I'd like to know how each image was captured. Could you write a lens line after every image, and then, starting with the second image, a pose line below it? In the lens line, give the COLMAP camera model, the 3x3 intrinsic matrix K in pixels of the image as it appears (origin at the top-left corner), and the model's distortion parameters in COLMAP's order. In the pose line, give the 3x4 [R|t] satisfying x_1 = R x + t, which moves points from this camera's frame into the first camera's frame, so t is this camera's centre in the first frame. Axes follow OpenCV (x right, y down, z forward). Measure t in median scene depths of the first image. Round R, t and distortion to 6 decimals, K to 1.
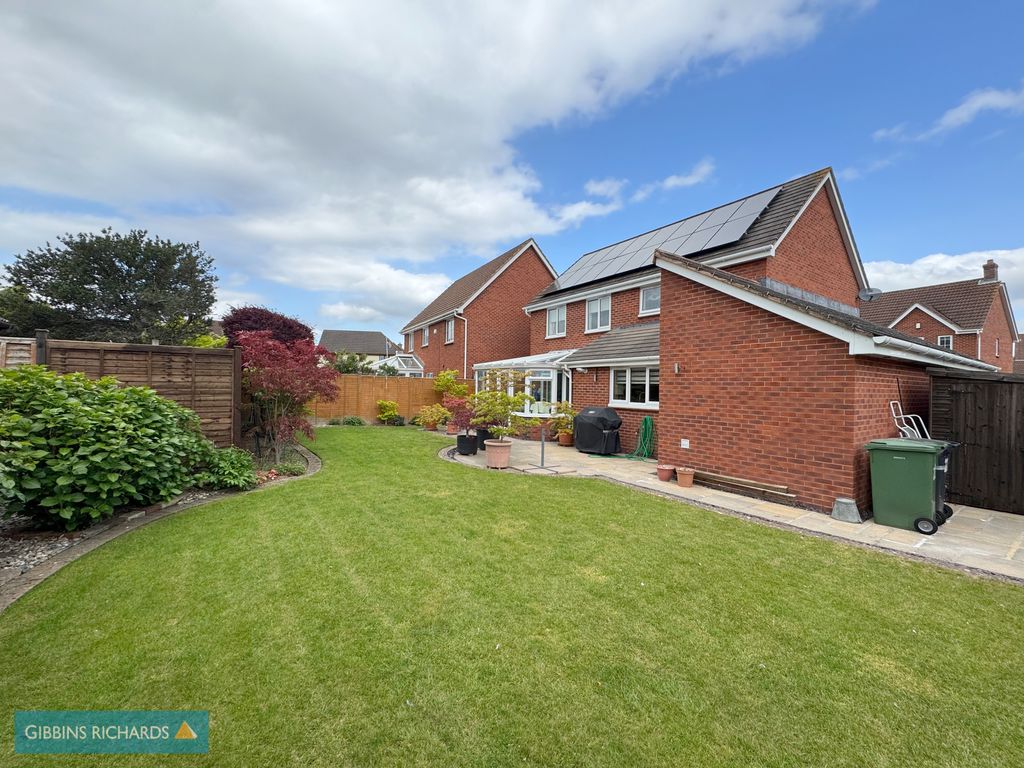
lens RADIAL K [[406.6, 0, 514.9], [0, 406.6, 384.8], [0, 0, 1]] dist [-0.003571, 0.000109]
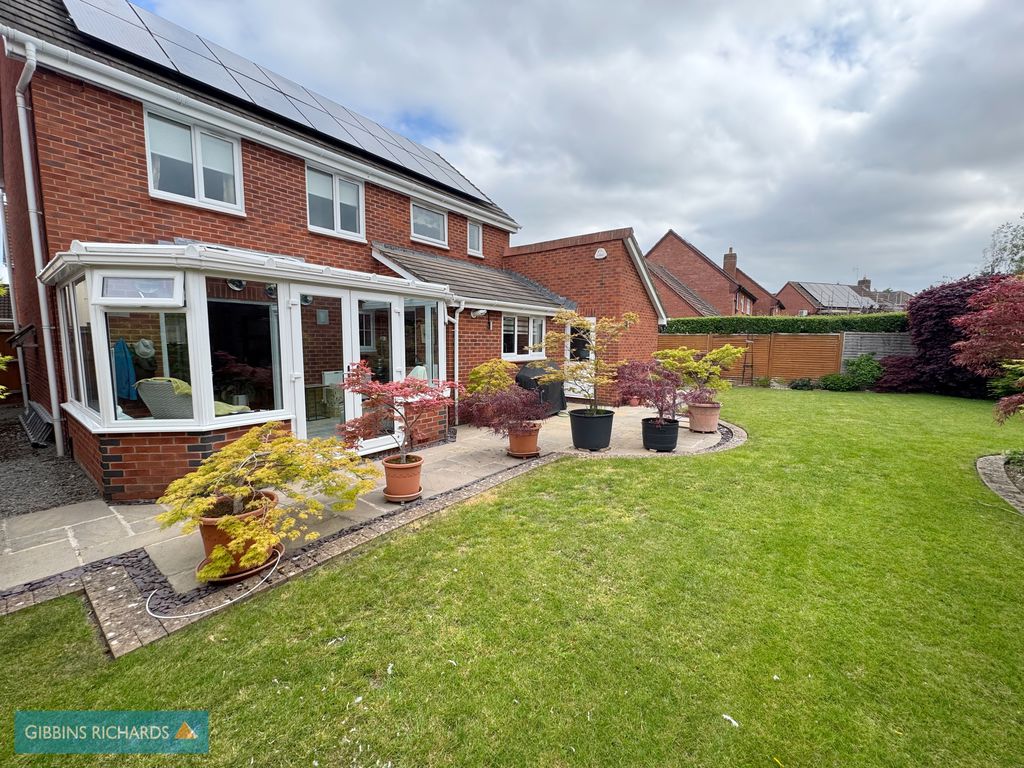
lens RADIAL K [[406.6, 0, 515.5], [0, 406.6, 384.5], [0, 0, 1]] dist [-0.003571, 0.000109]
pose [[-0.294074, -0.112913, 0.949090, -0.558275], [-0.011549, 0.993345, 0.114600, 0.005038], [-0.955713, 0.022740, -0.293420, 1.236571]]
